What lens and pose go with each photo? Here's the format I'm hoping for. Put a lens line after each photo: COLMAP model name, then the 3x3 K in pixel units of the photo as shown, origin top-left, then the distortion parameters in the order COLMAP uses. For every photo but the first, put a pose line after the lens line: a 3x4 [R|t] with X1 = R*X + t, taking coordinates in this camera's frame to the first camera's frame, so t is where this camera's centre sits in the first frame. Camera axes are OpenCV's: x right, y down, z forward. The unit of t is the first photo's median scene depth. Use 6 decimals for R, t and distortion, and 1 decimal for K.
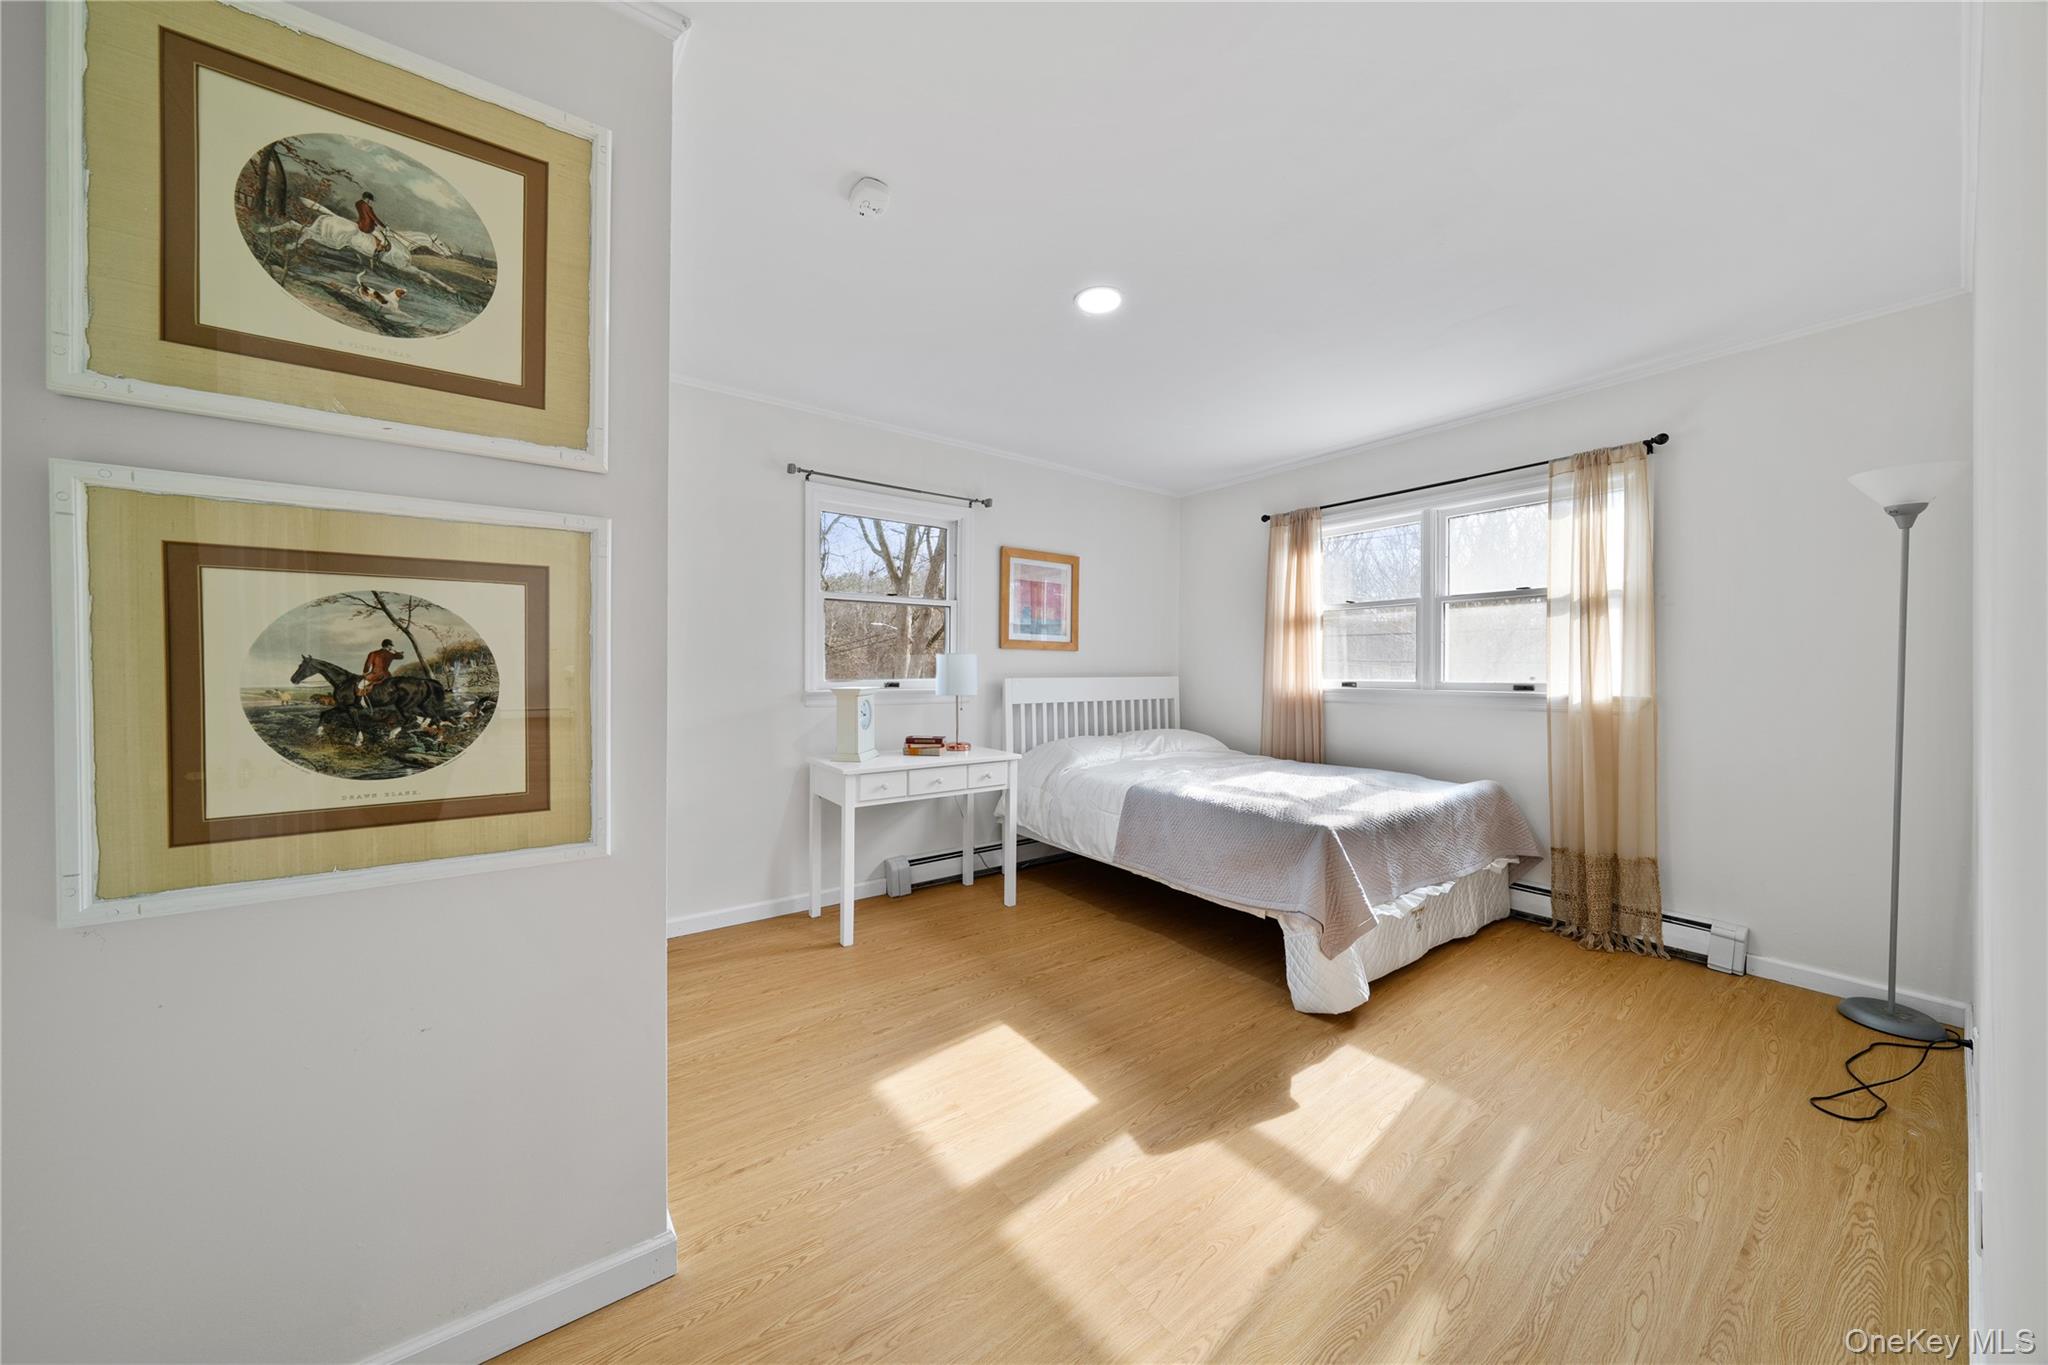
lens RADIAL K [[697.9, 0, 1031.6], [0, 697.9, 668.3], [0, 0, 1]] dist [-0.002149, -0.000200]
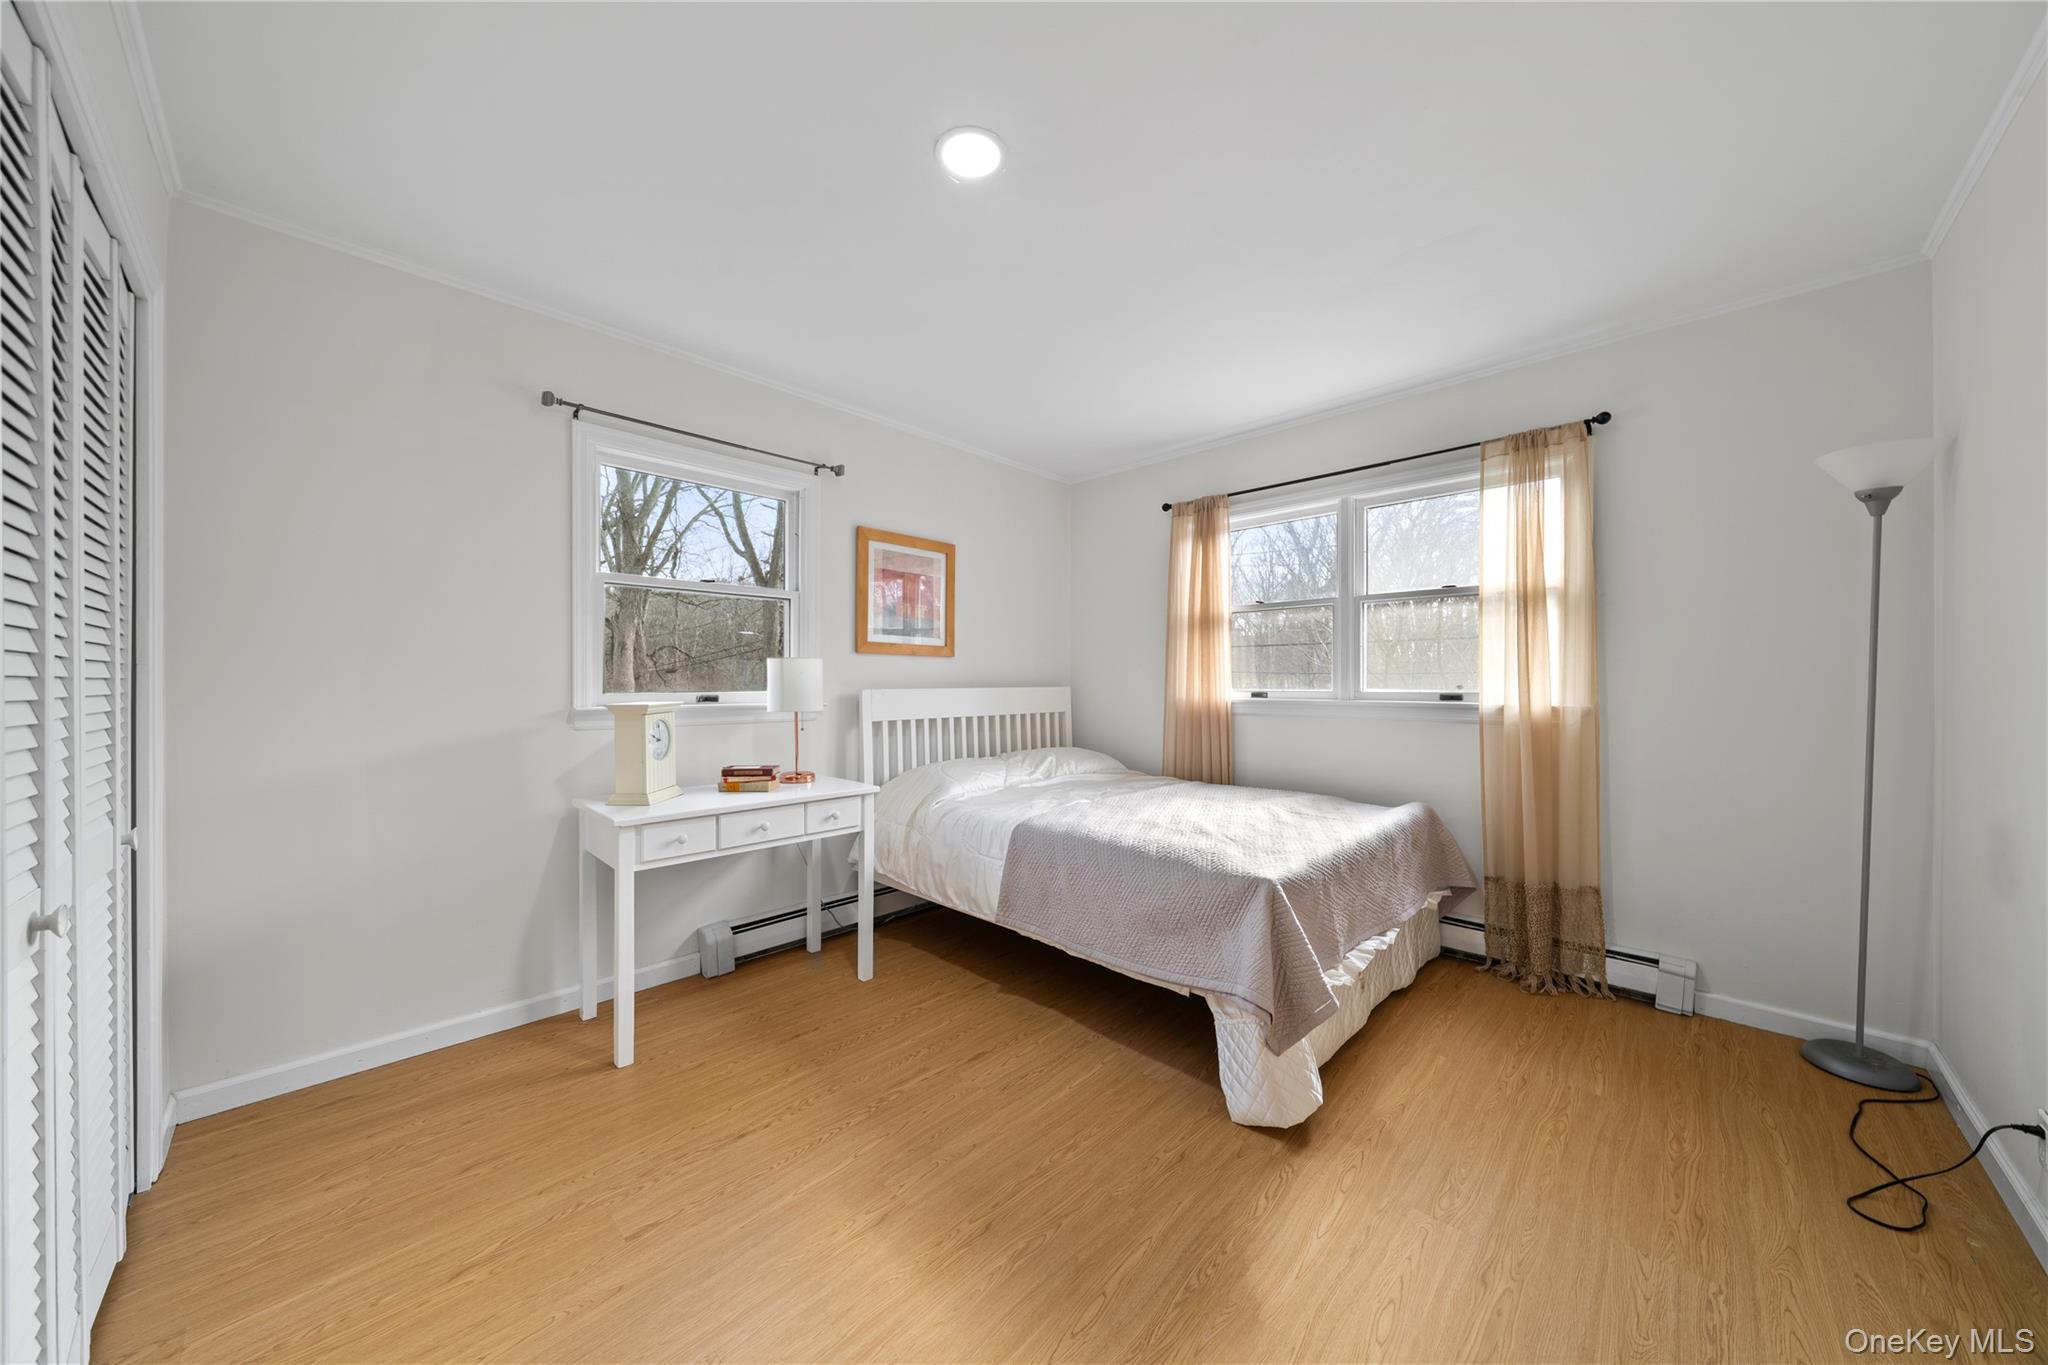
lens RADIAL K [[697.9, 0, 1028.1], [0, 697.9, 675.5], [0, 0, 1]] dist [-0.002149, -0.000200]
pose [[0.987464, -0.002103, 0.157829, 0.029840], [0.003253, 0.999970, -0.007027, 0.004909], [-0.157810, 0.007452, 0.987441, 0.216441]]
